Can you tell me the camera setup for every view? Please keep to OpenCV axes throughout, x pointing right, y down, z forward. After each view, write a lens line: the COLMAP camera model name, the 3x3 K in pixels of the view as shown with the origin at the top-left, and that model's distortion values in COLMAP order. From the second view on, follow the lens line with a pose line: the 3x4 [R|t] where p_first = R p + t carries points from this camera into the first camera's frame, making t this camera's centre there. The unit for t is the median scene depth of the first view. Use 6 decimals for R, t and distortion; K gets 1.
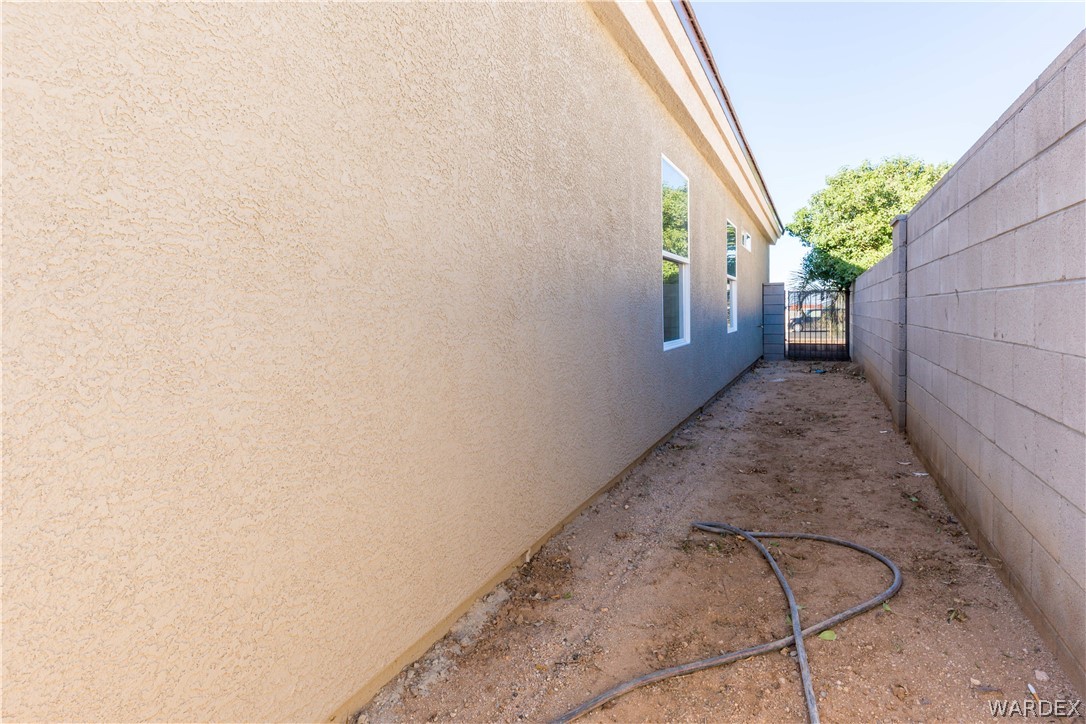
lens RADIAL K [[549.4, 0, 569.4], [0, 549.4, 326.7], [0, 0, 1]] dist [0.038991, 0.000037]
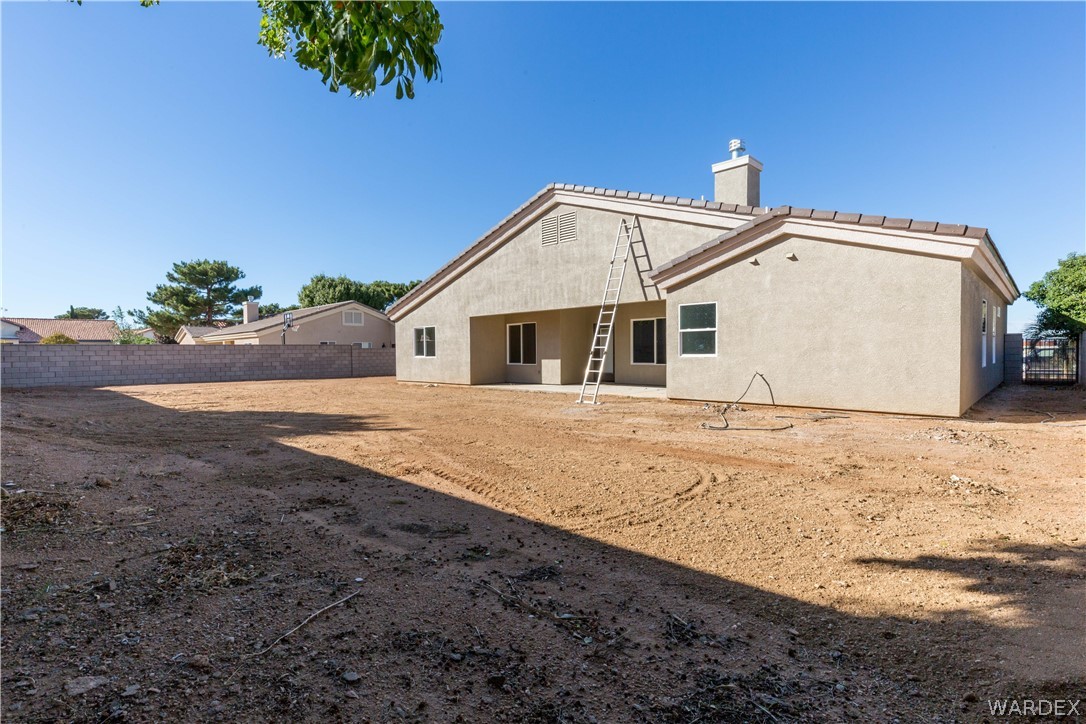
lens RADIAL K [[507.6, 0, 543.0], [0, 507.6, 362.0], [0, 0, 1]] dist [0.013013, -0.000515]
pose [[0.937743, 0.015044, -0.347003, -0.391934], [-0.015197, 0.999882, 0.002281, 0.017830], [0.346996, 0.003135, 0.937861, -0.857727]]
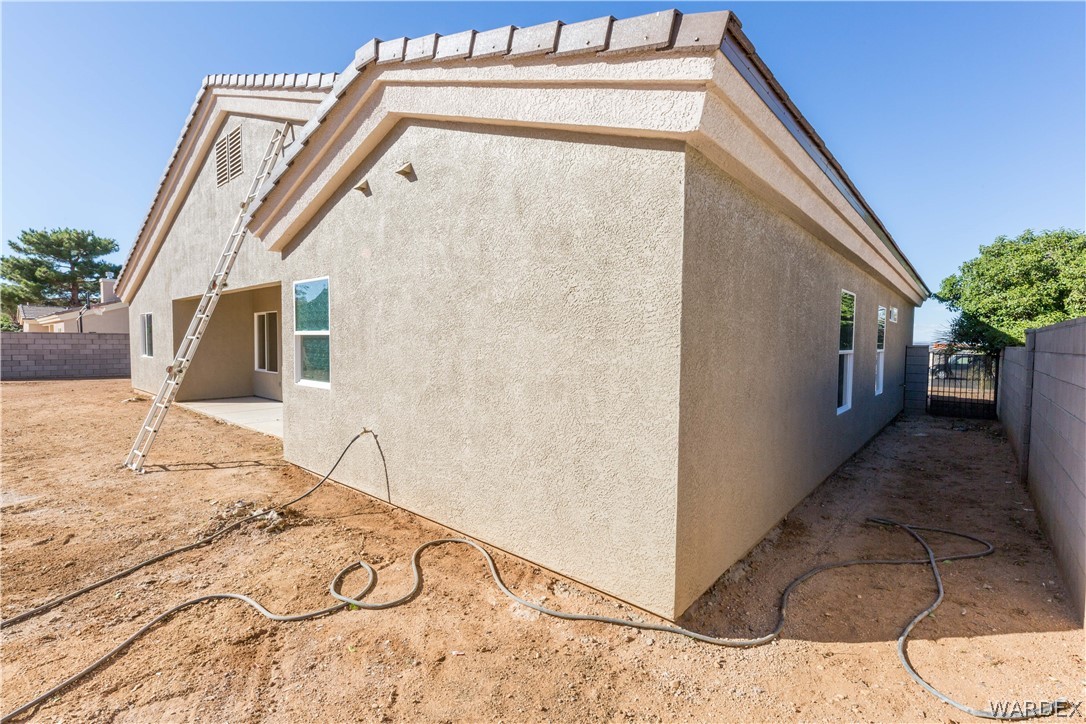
lens RADIAL K [[509.8, 0, 543.0], [0, 509.8, 362.0], [0, 0, 1]] dist [0.022170, -0.000719]
pose [[0.963819, 0.039675, -0.263587, -0.093360], [-0.037199, 0.999204, 0.014380, -0.035588], [0.263948, -0.004054, 0.964528, -0.227317]]
